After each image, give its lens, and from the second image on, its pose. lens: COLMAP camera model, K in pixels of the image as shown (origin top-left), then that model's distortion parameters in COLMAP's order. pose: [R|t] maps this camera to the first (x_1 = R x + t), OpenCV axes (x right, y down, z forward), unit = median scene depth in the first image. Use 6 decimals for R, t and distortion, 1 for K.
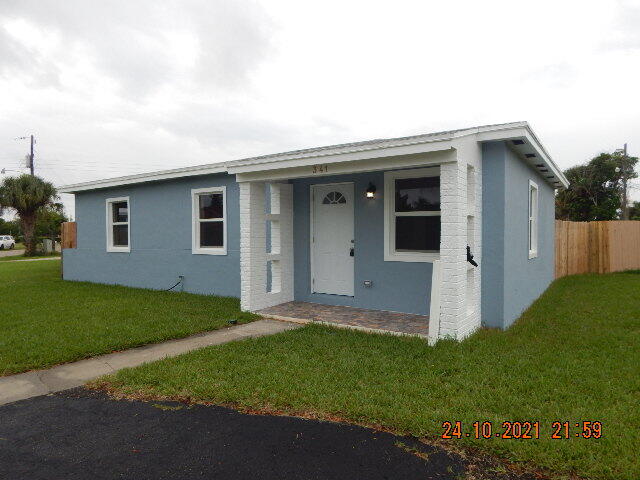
lens RADIAL K [[412.1, 0, 320.0], [0, 412.1, 240.0], [0, 0, 1]] dist [-0.042018, 0.000814]
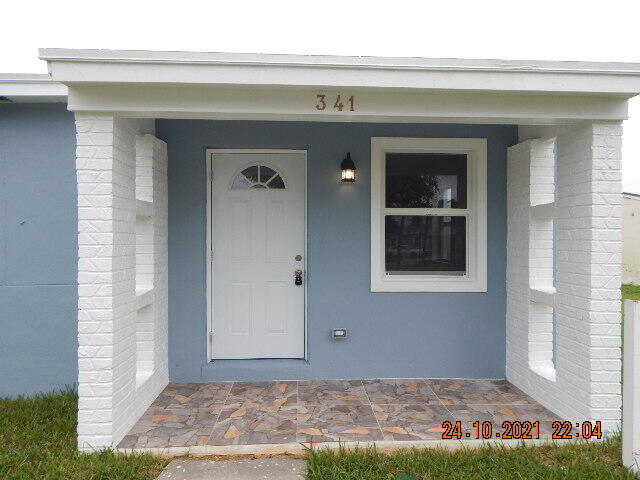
lens RADIAL K [[412.1, 0, 320.0], [0, 412.1, 240.0], [0, 0, 1]] dist [-0.042018, 0.000814]
pose [[0.790253, -0.008785, 0.612718, -0.246897], [0.014110, 0.999893, -0.003862, -0.019765], [-0.612619, 0.011697, 0.790292, 0.573040]]
